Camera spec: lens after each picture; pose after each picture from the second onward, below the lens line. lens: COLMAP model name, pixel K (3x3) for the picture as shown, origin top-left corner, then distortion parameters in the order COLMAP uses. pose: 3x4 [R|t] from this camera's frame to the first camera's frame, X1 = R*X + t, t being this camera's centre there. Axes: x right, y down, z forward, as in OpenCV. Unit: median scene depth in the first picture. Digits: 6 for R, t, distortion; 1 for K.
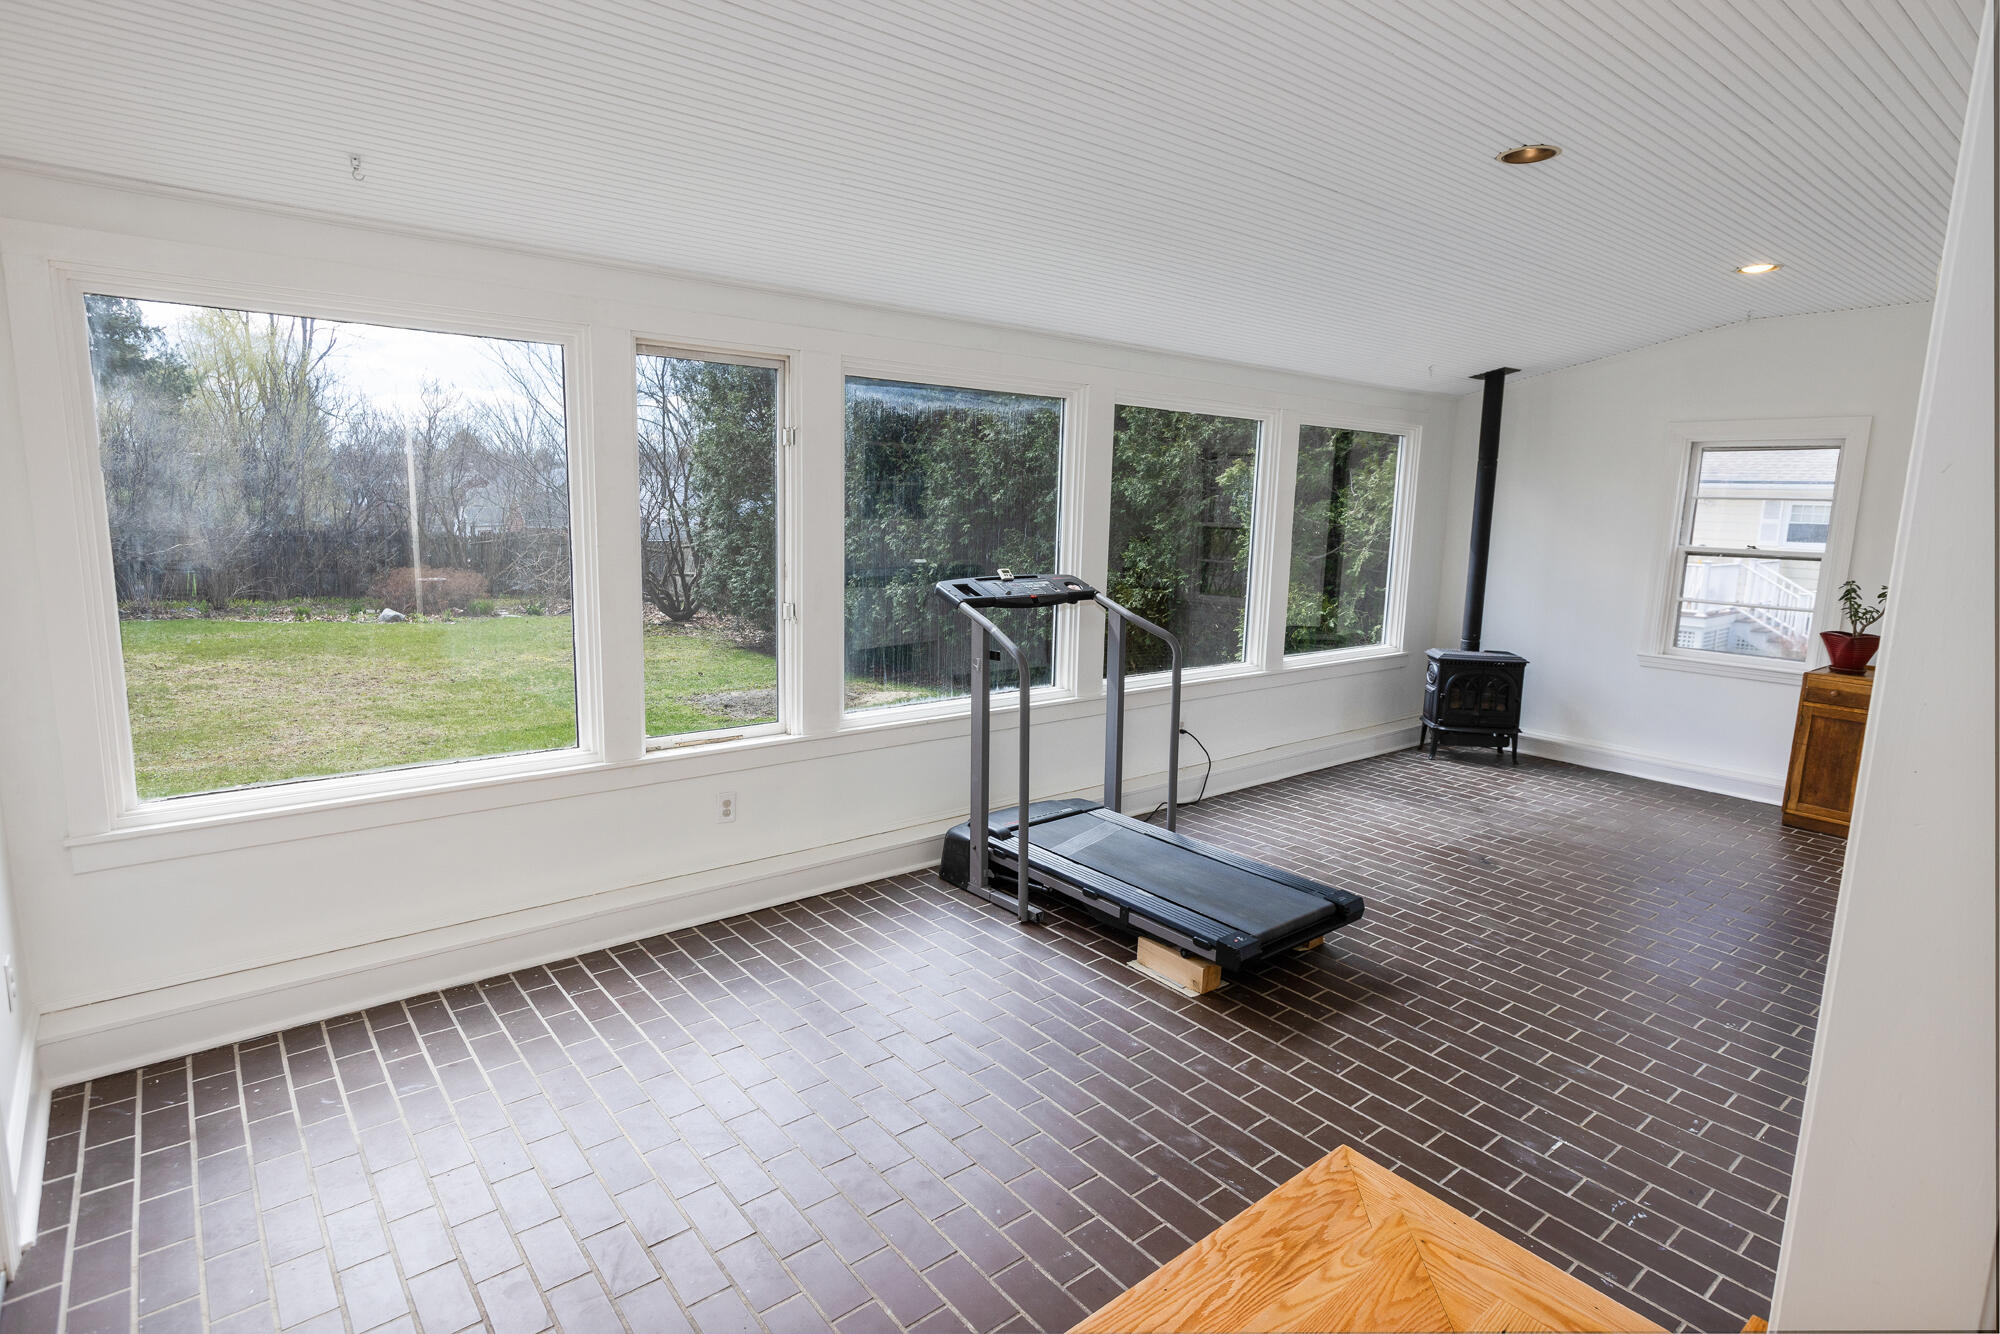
lens RADIAL K [[1035.4, 0, 1005.5], [0, 1035.4, 670.7], [0, 0, 1]] dist [-0.007938, 0.000134]
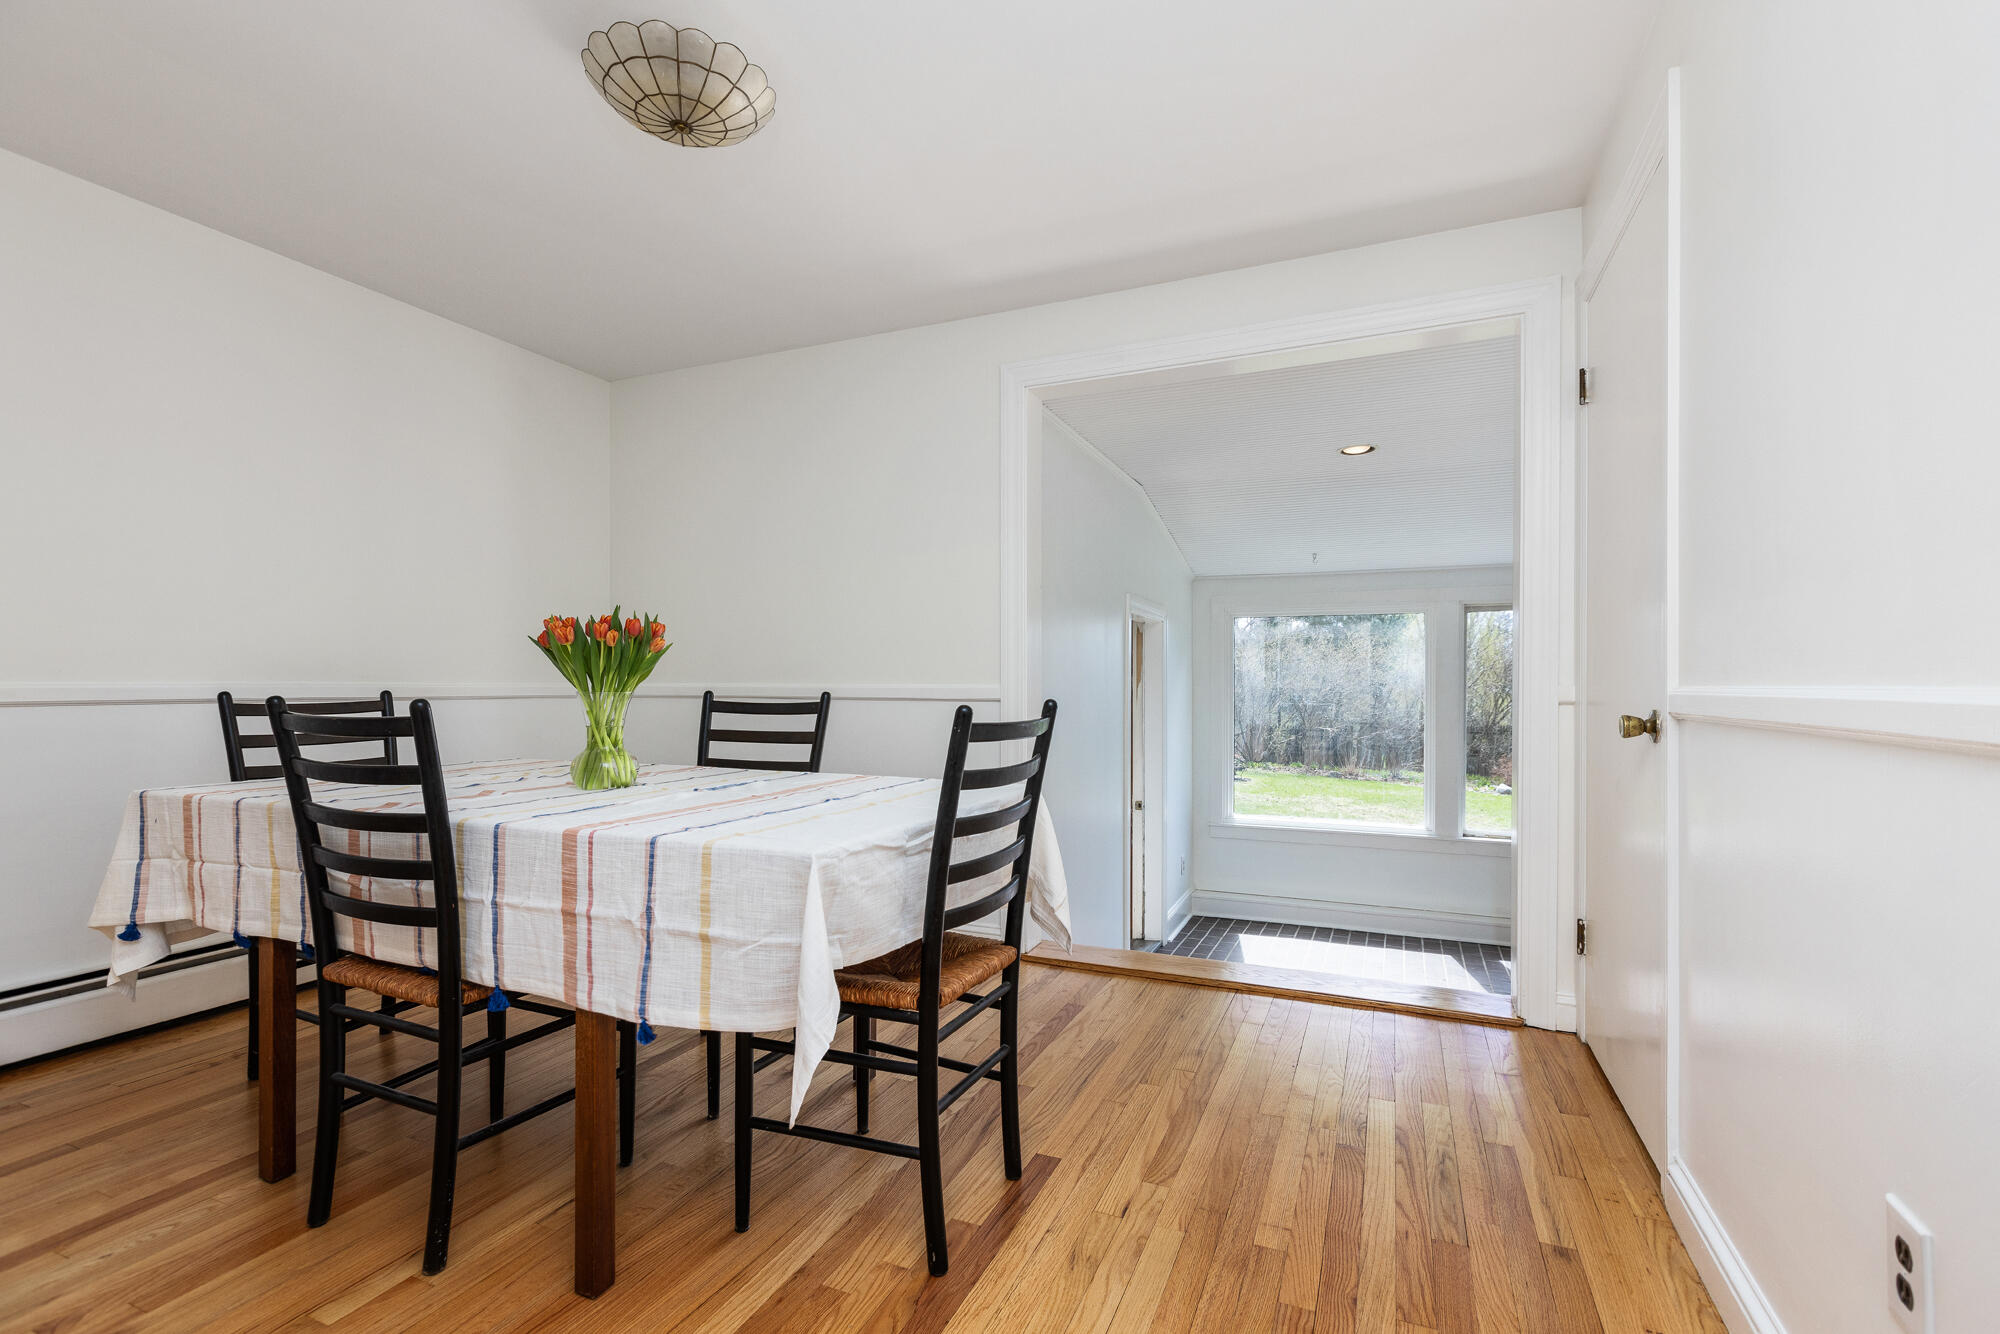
lens RADIAL K [[909.0, 0, 1002.3], [0, 909.0, 675.9], [0, 0, 1]] dist [-0.000083, -0.000001]
pose [[0.457727, -0.029939, -0.888589, 0.769543], [-0.141952, 0.984151, -0.106281, 0.099322], [0.877688, 0.174785, 0.446223, -0.474948]]
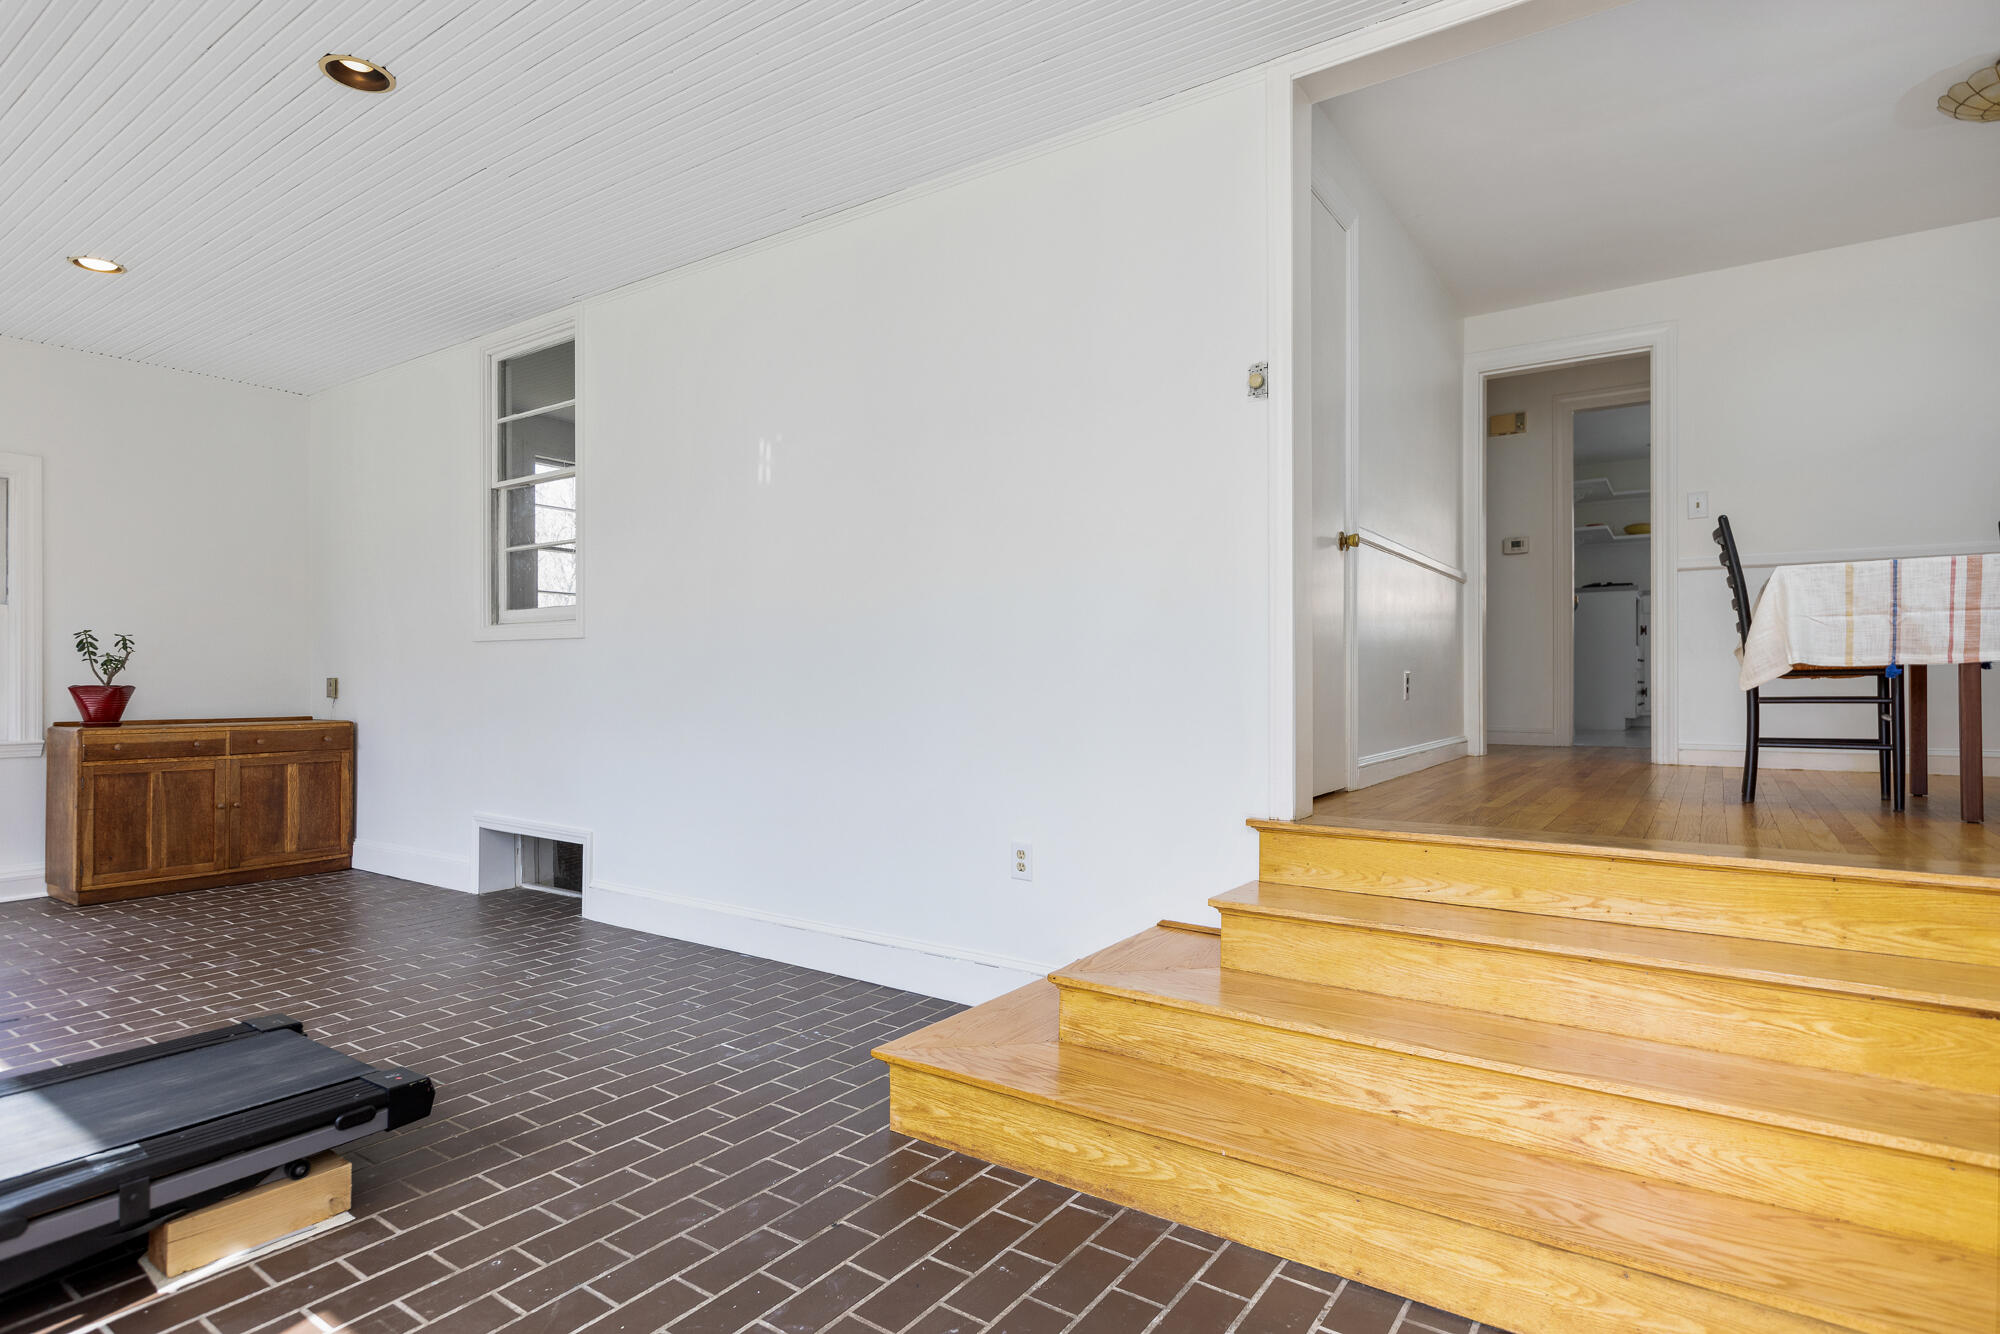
lens RADIAL K [[1035.4, 0, 998.7], [0, 1035.4, 662.8], [0, 0, 1]] dist [-0.007938, 0.000134]
pose [[-0.274767, -0.015294, 0.961389, -0.491725], [0.157824, 0.985595, 0.060786, 0.027043], [-0.948470, 0.168432, -0.268395, 0.776805]]
